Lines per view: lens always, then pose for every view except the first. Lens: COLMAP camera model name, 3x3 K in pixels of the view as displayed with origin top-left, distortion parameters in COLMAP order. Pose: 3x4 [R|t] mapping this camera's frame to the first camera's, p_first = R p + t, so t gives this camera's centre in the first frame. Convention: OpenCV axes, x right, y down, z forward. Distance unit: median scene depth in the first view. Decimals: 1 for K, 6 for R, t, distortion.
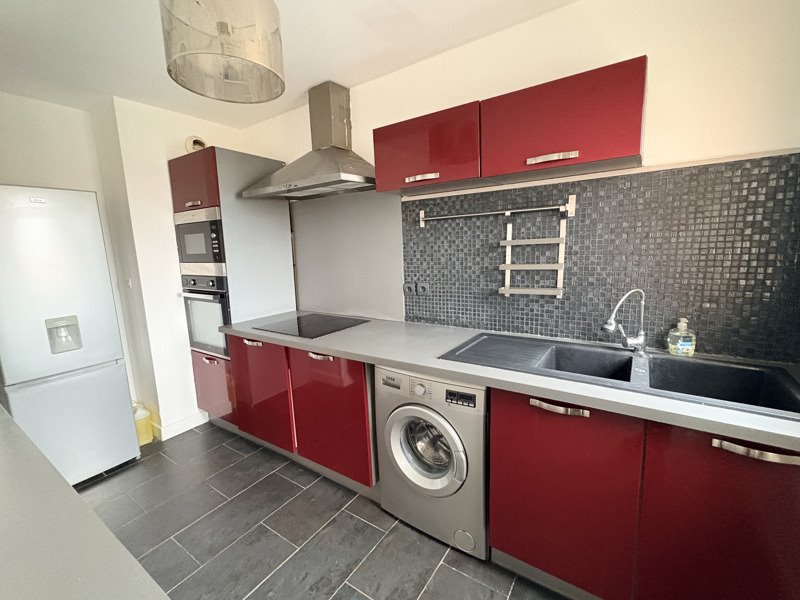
lens RADIAL K [[355.4, 0, 400.3], [0, 355.4, 300.6], [0, 0, 1]] dist [-0.002101, -0.000382]
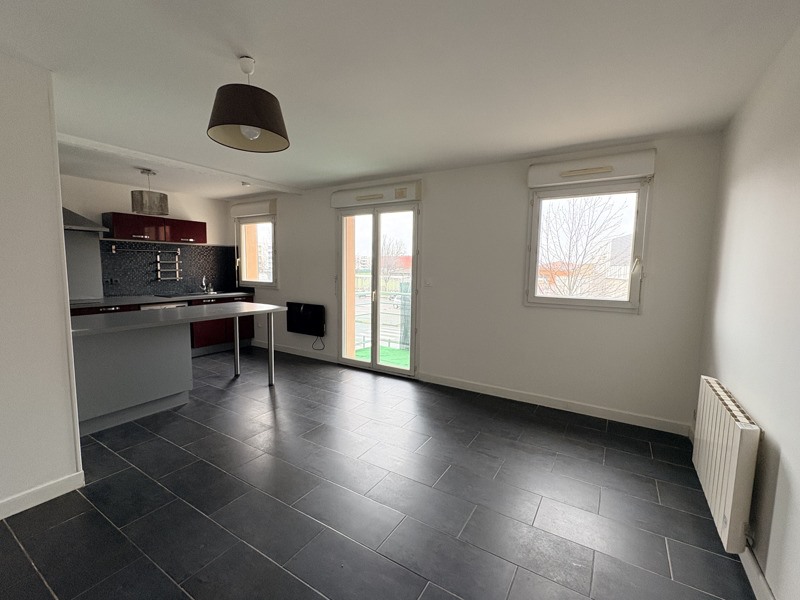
lens RADIAL K [[355.4, 0, 399.5], [0, 355.4, 298.5], [0, 0, 1]] dist [-0.002101, -0.000382]
pose [[-0.037830, -0.053194, 0.997867, -2.544489], [0.153671, 0.986394, 0.058408, 0.248588], [-0.987398, 0.155553, -0.029141, -0.742441]]
